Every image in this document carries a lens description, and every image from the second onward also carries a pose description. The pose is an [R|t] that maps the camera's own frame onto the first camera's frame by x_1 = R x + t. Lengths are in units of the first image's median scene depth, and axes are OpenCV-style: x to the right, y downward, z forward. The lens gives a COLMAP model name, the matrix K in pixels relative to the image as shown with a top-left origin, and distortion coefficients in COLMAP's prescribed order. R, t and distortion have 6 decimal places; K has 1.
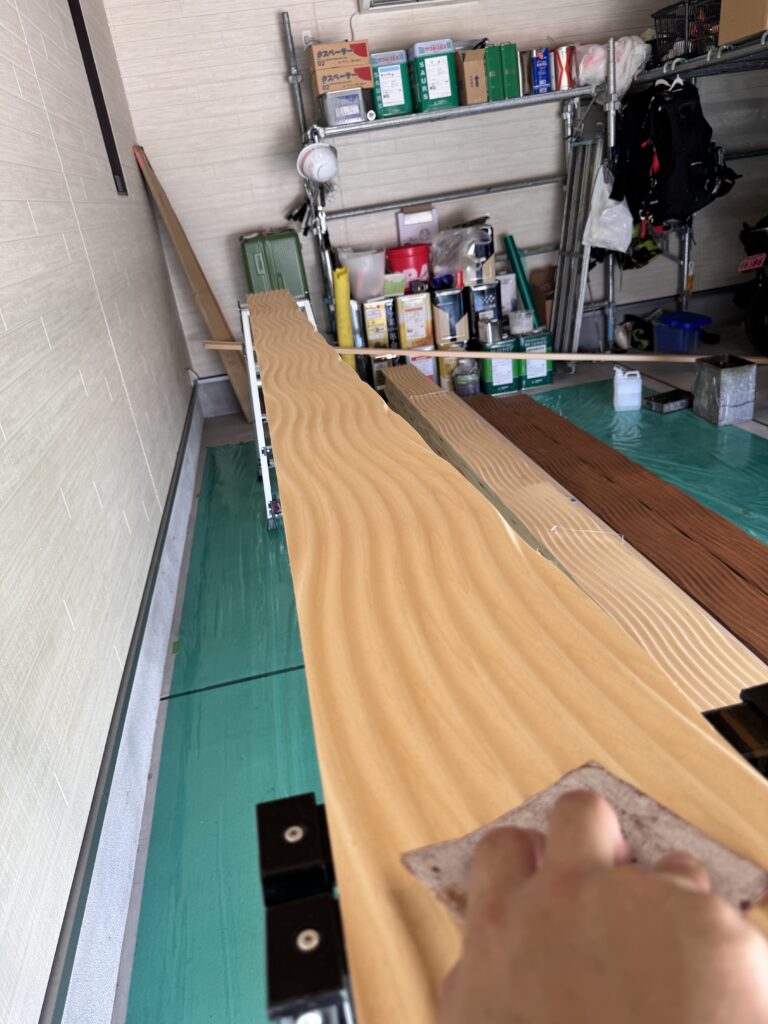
lens RADIAL K [[744.5, 0, 384.0], [0, 744.5, 512.0], [0, 0, 1]] dist [0.033786, -0.040344]
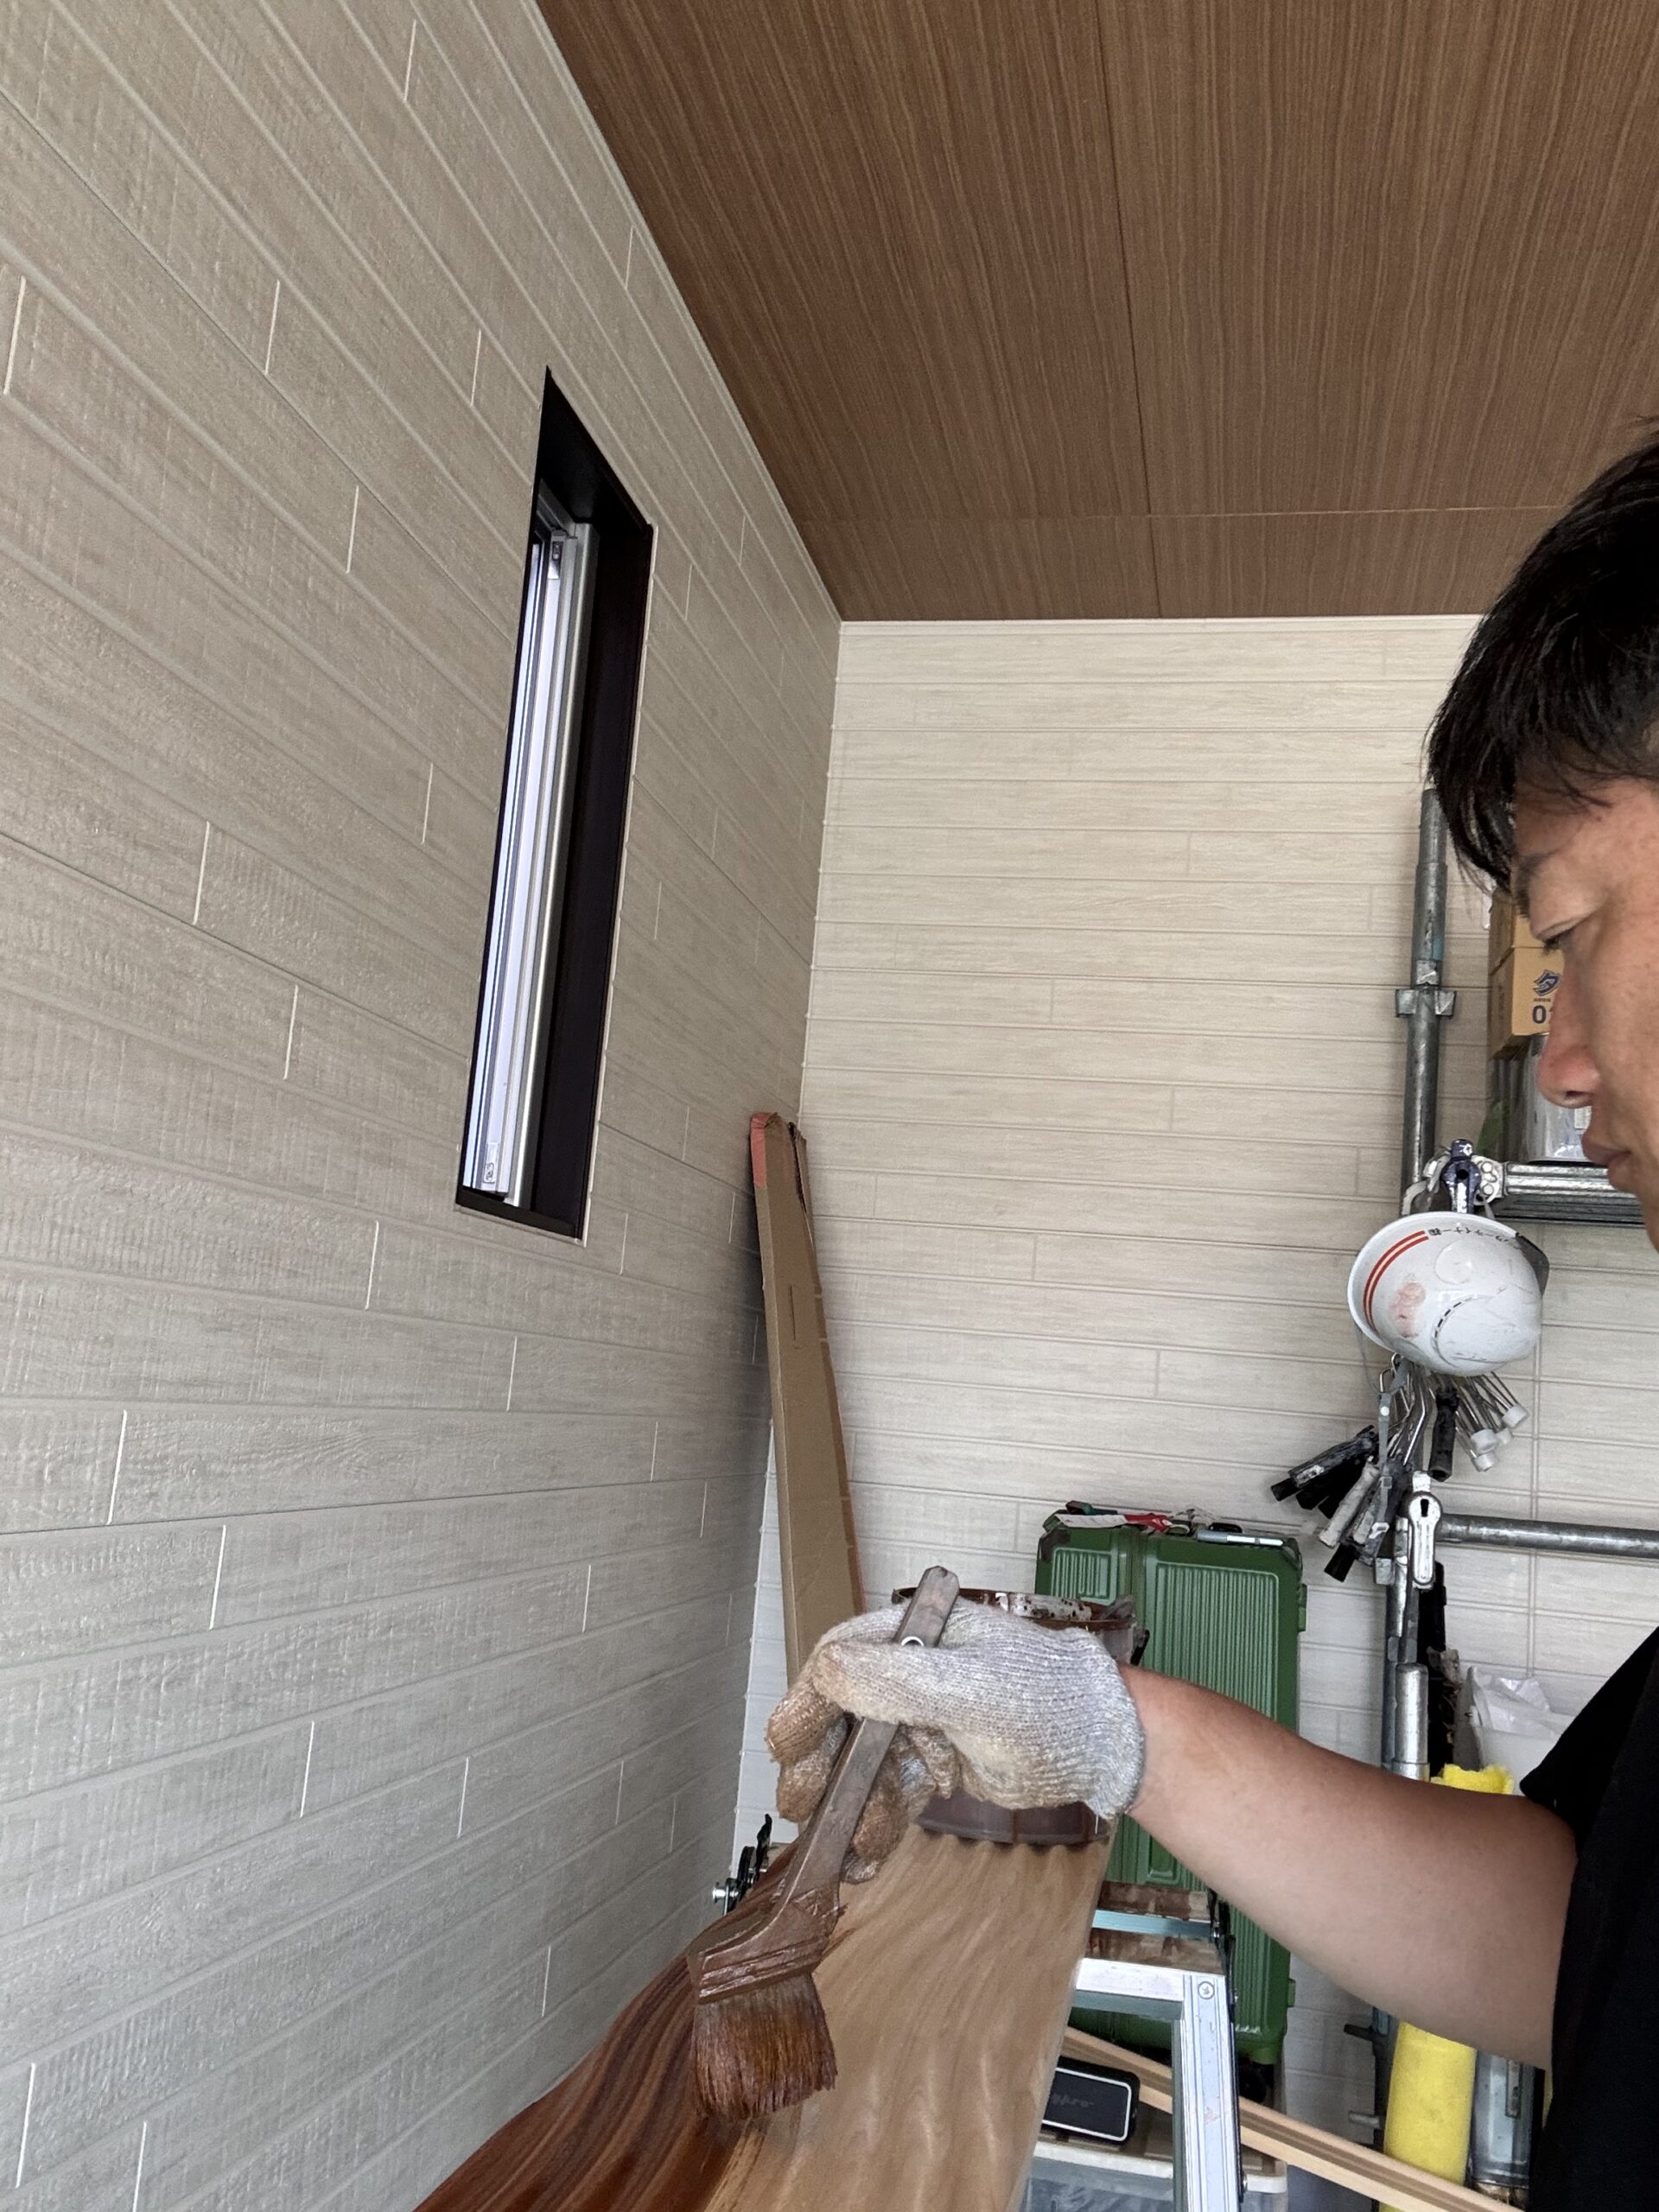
lens RADIAL K [[1884.5, 0, 829.5], [0, 1884.5, 1106.0], [0, 0, 1]] dist [0.146169, -0.227980]
pose [[0.896049, 0.149918, -0.417877, -0.022484], [-0.348905, 0.819831, -0.454030, -0.178564], [0.274521, 0.552632, 0.786915, 0.442895]]
